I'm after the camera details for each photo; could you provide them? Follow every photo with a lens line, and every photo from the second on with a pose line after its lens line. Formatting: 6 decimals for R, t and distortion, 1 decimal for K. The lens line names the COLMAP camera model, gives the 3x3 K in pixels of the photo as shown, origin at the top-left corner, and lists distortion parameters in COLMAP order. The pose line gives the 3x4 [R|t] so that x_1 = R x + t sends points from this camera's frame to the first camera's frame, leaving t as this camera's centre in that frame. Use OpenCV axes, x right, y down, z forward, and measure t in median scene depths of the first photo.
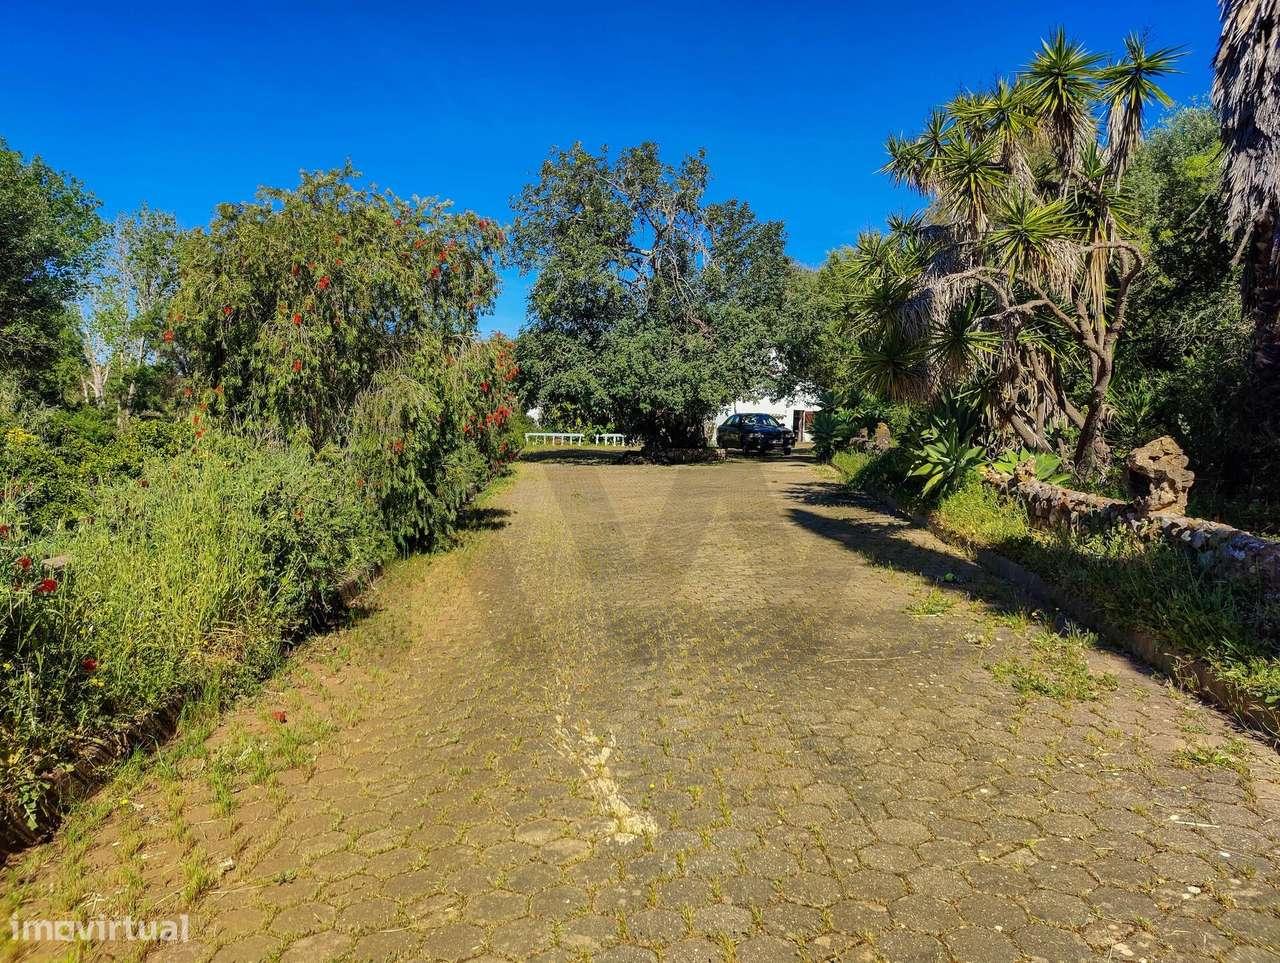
lens RADIAL K [[926.2, 0, 640.6], [0, 926.2, 481.0], [0, 0, 1]] dist [0.030479, -0.000801]
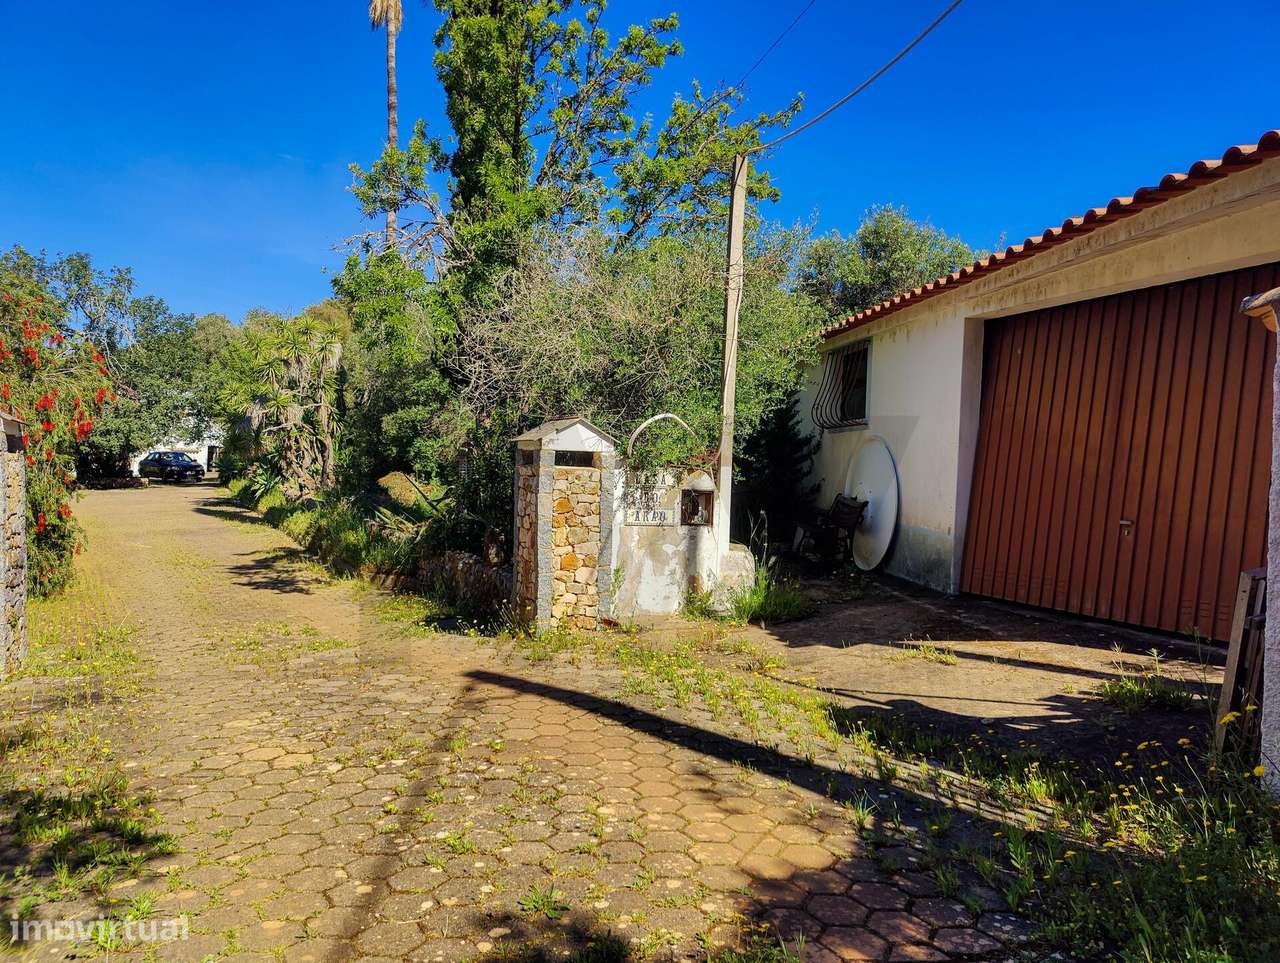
lens RADIAL K [[926.2, 0, 640.5], [0, 926.2, 480.5], [0, 0, 1]] dist [0.030479, -0.000801]
pose [[0.831028, -0.004092, 0.556216, -0.077136], [0.021606, 0.999456, -0.024928, 0.020496], [-0.555811, 0.032733, 0.830664, -0.593704]]
